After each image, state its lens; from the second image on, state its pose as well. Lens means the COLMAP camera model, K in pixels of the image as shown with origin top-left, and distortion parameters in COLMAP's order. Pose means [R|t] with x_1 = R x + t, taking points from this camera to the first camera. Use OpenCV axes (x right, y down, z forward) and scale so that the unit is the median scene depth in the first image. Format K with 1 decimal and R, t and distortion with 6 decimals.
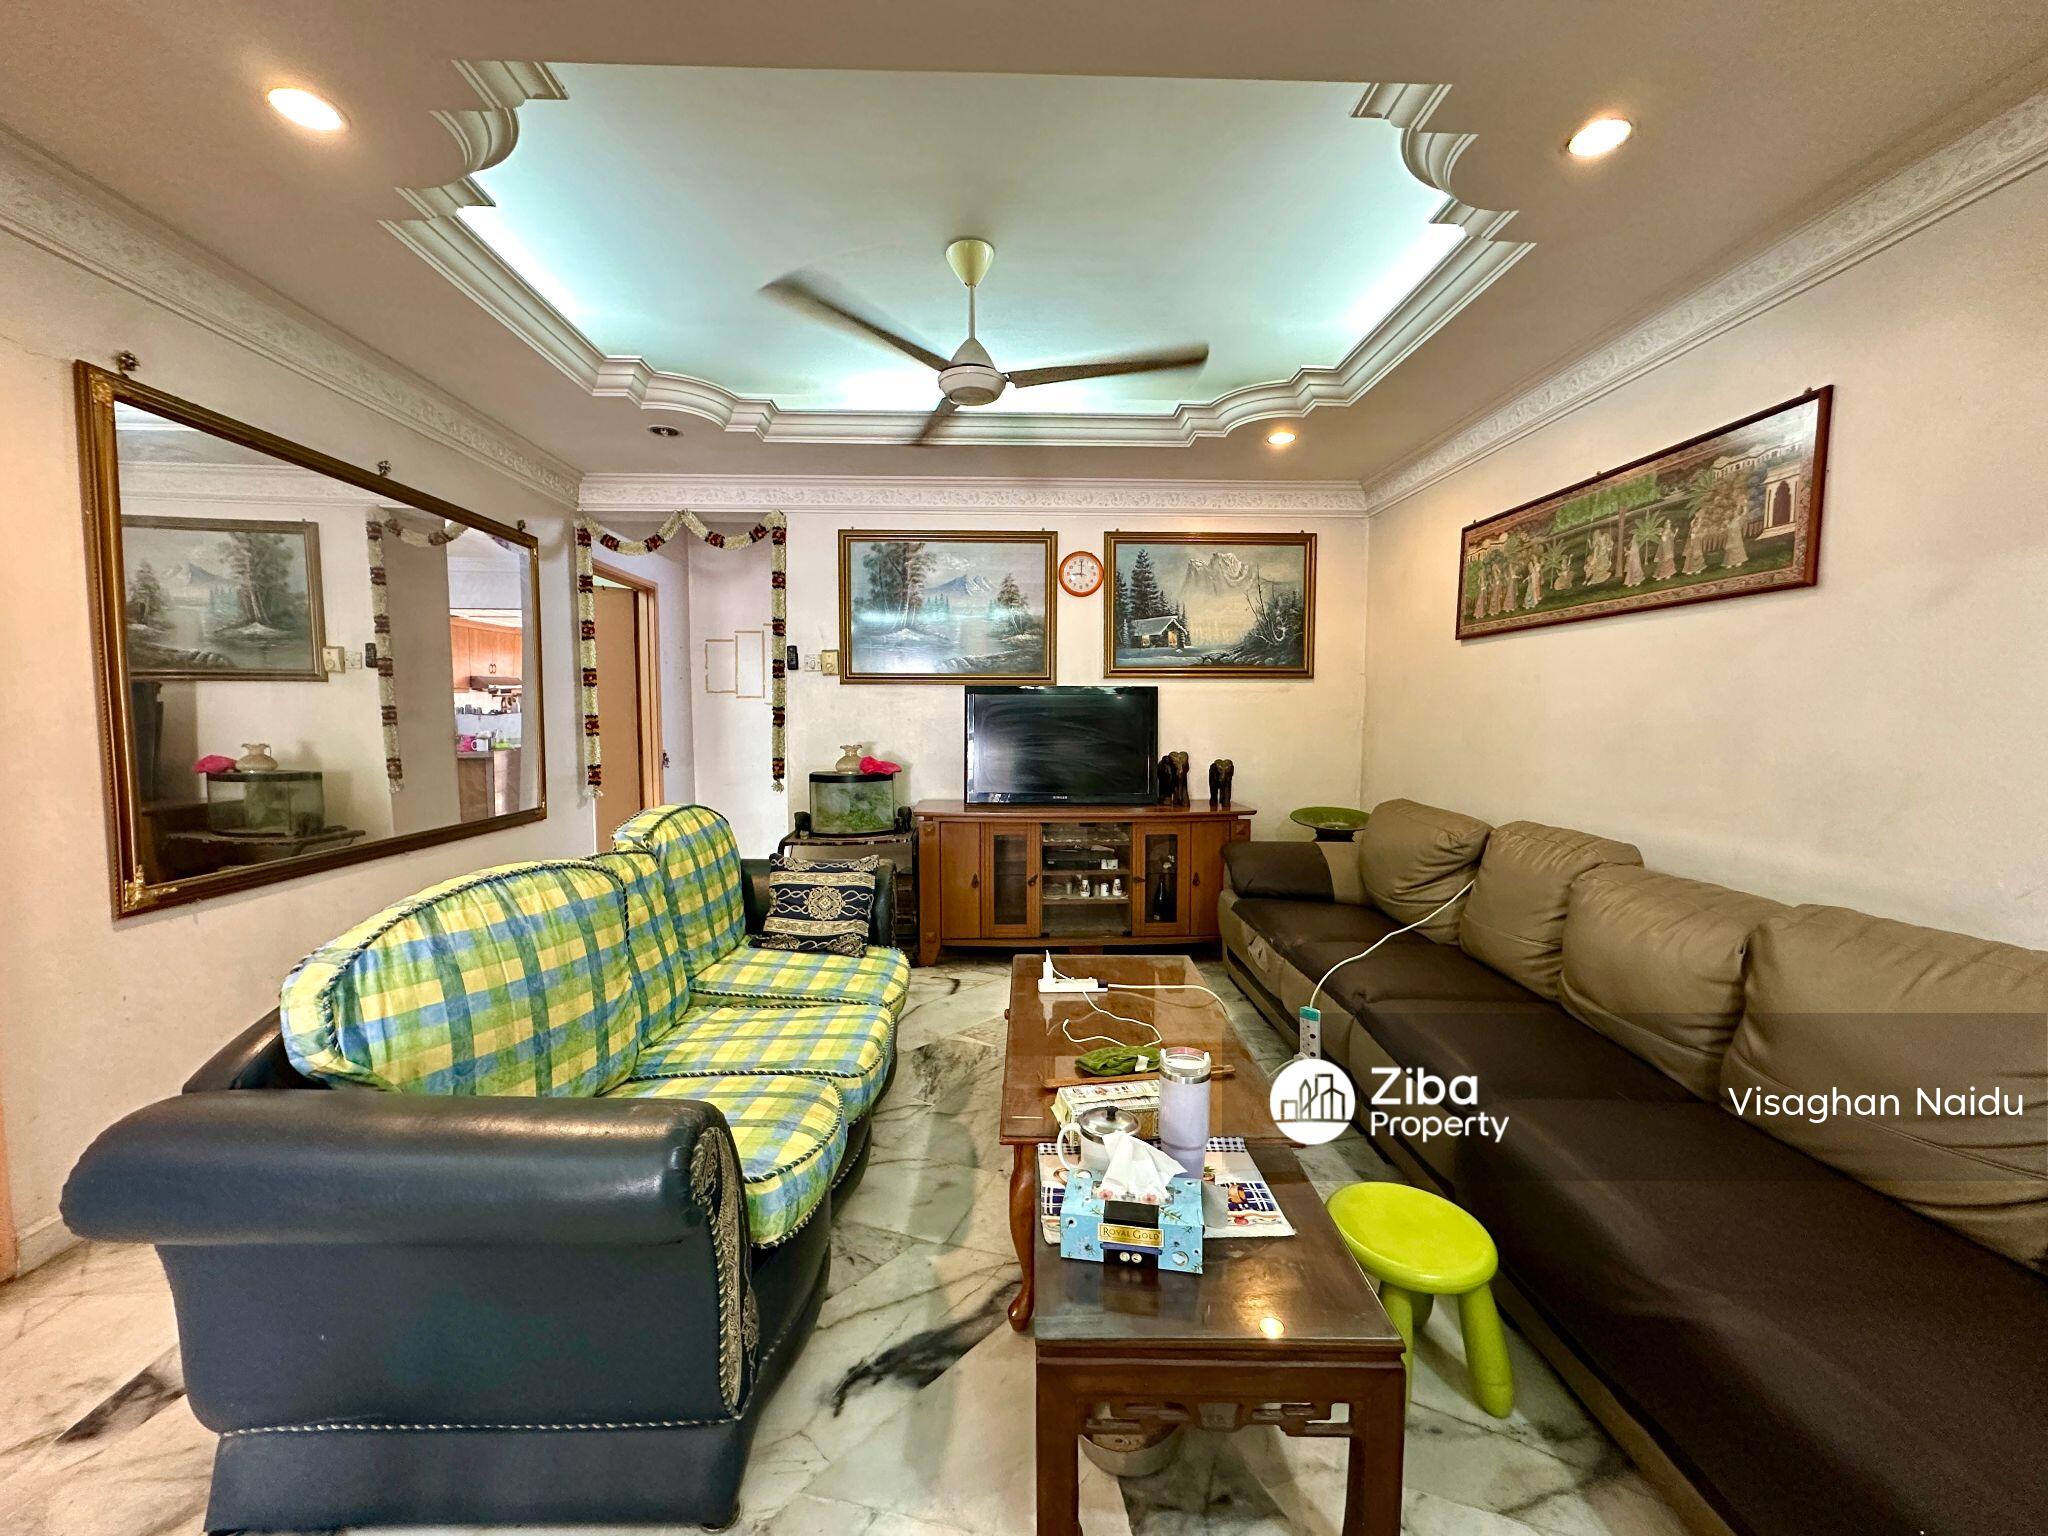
lens RADIAL K [[815.8, 0, 1021.2], [0, 815.8, 768.3], [0, 0, 1]] dist [-0.003965, 0.000625]
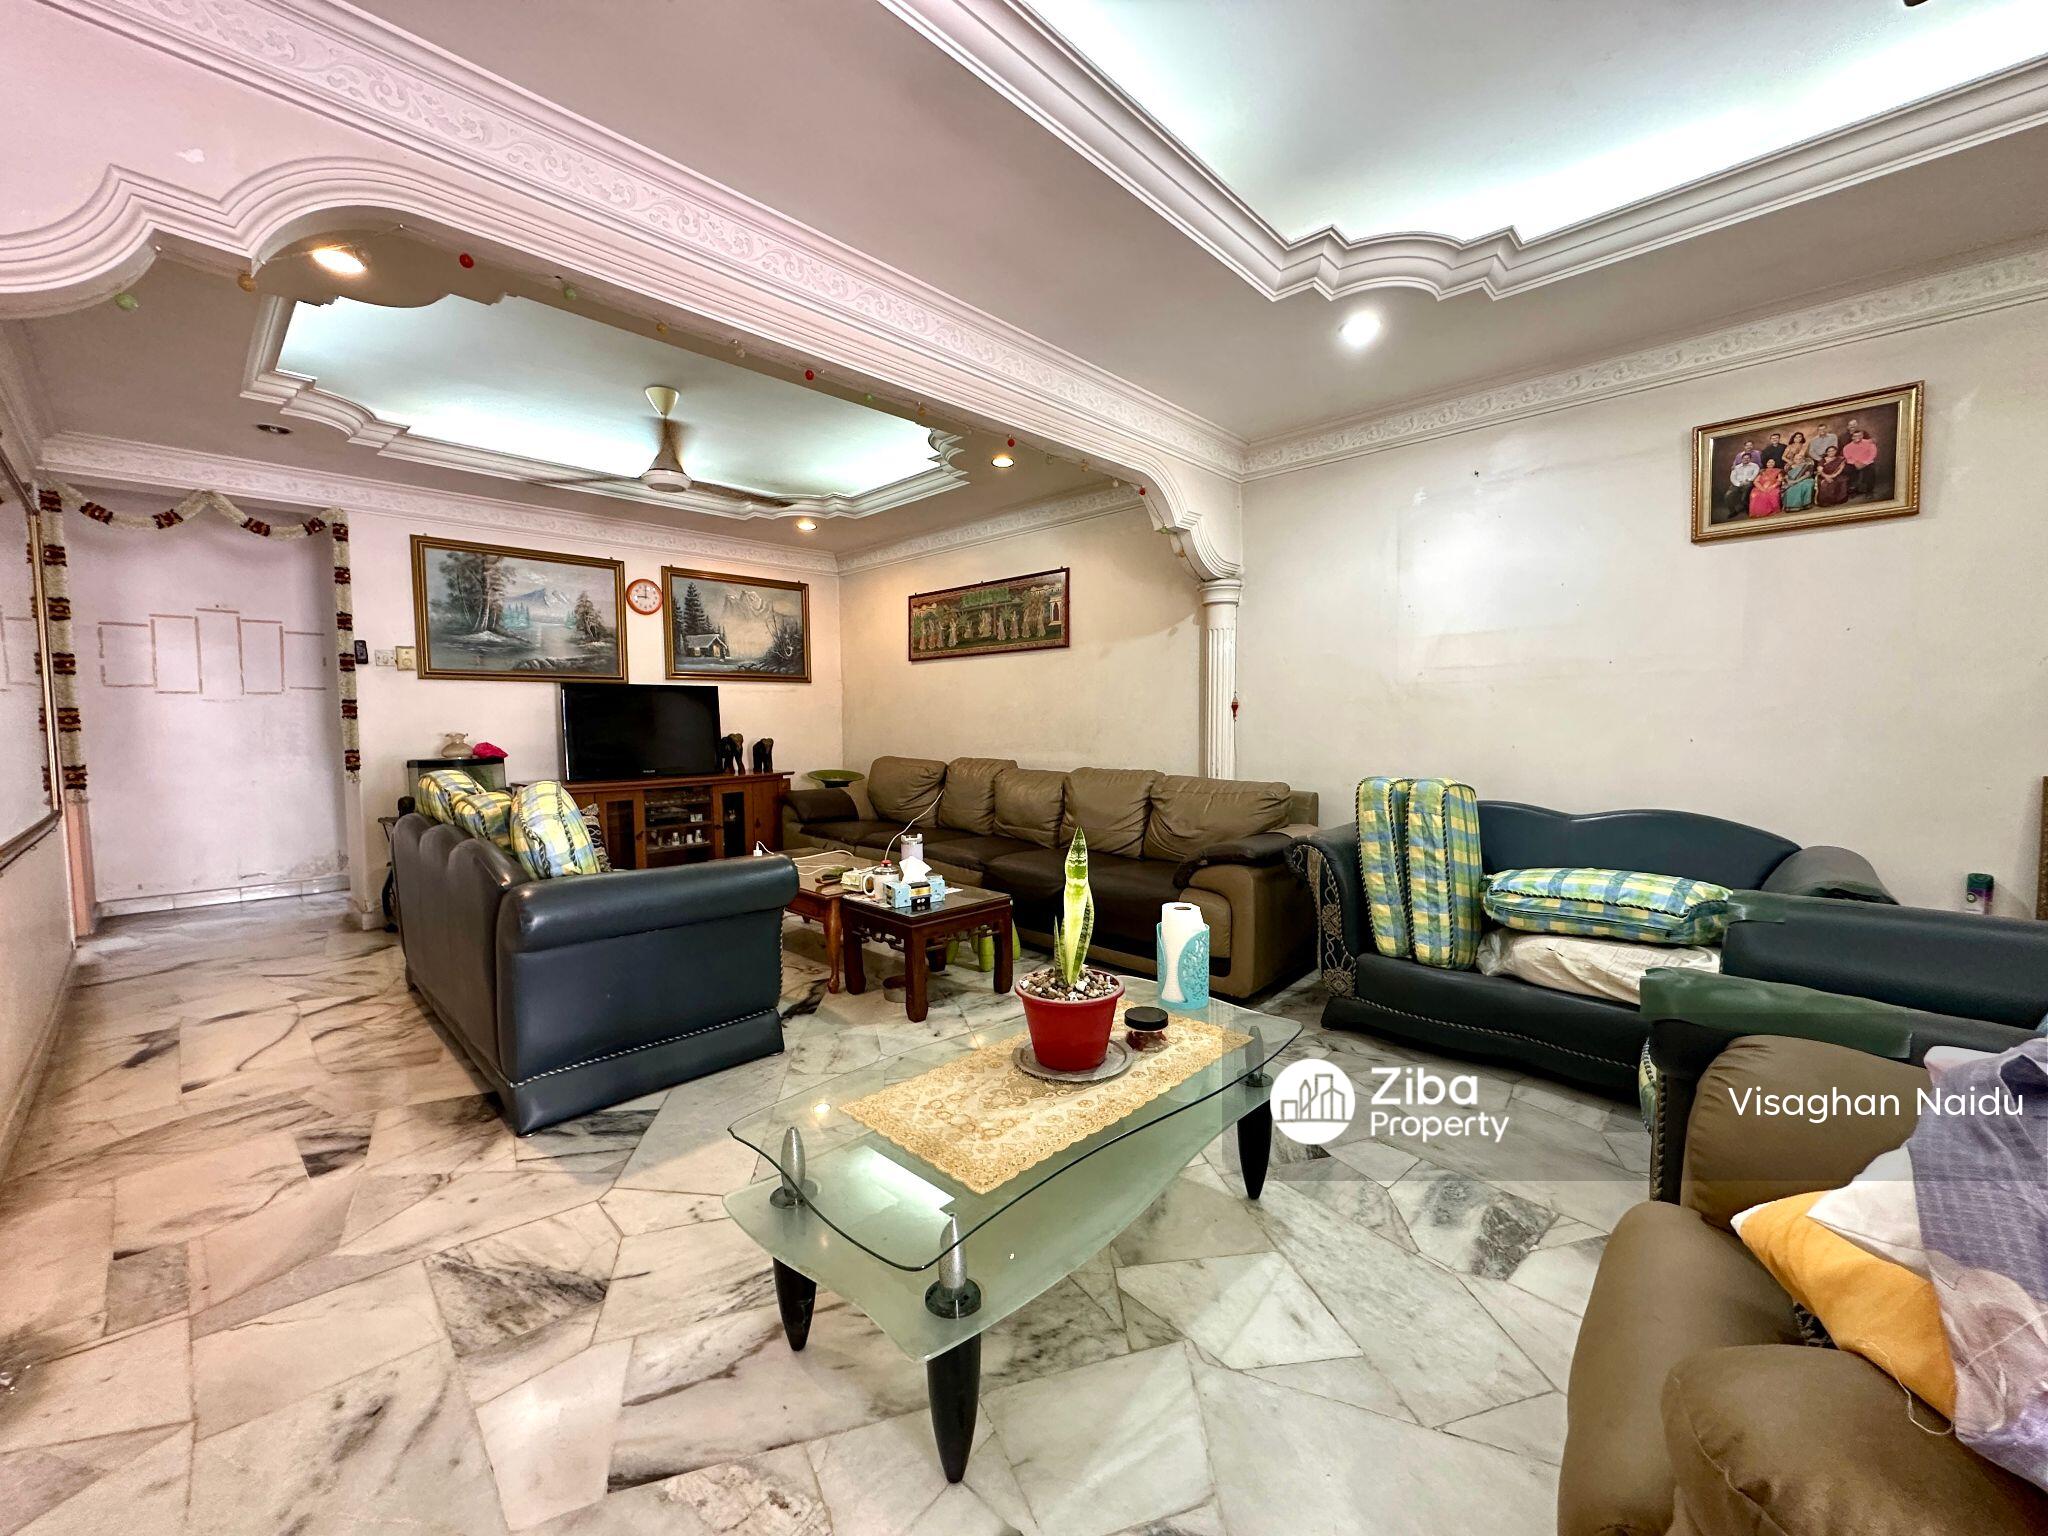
lens RADIAL K [[815.8, 0, 1020.0], [0, 815.8, 767.7], [0, 0, 1]] dist [-0.003965, 0.000625]
pose [[0.718285, -0.050799, 0.693892, -0.457404], [0.060193, 0.998129, 0.010763, 0.055860], [-0.693140, 0.034036, 0.719998, -0.353692]]
